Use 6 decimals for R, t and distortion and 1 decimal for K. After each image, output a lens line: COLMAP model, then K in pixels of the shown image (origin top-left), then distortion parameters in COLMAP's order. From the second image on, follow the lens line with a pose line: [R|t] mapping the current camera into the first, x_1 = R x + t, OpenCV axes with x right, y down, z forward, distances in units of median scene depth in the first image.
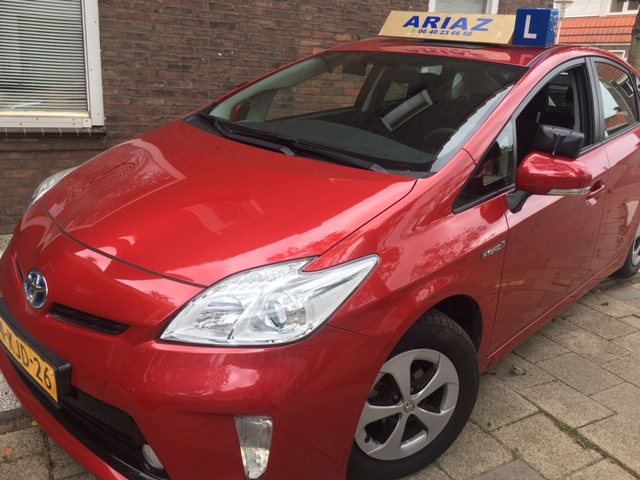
lens RADIAL K [[563.9, 0, 320.0], [0, 563.9, 240.0], [0, 0, 1]] dist [0.053323, -0.109744]
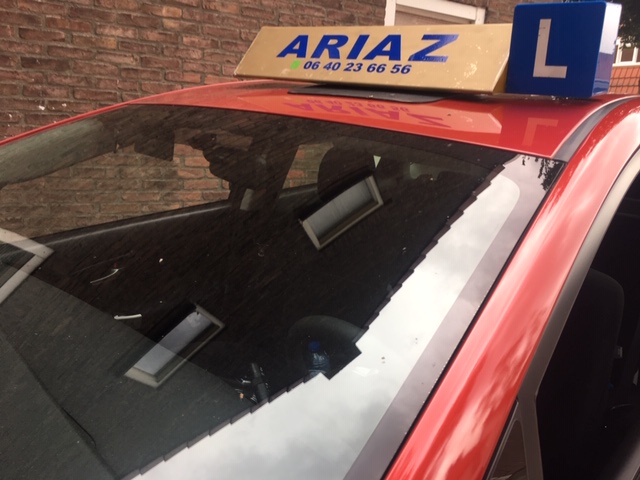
lens RADIAL K [[563.9, 0, 320.0], [0, 563.9, 240.0], [0, 0, 1]] dist [0.053323, -0.109744]
pose [[0.999979, 0.004635, 0.004504, 0.185806], [-0.004239, 0.996432, -0.084293, -0.185736], [-0.004879, 0.084272, 0.996431, 0.548040]]
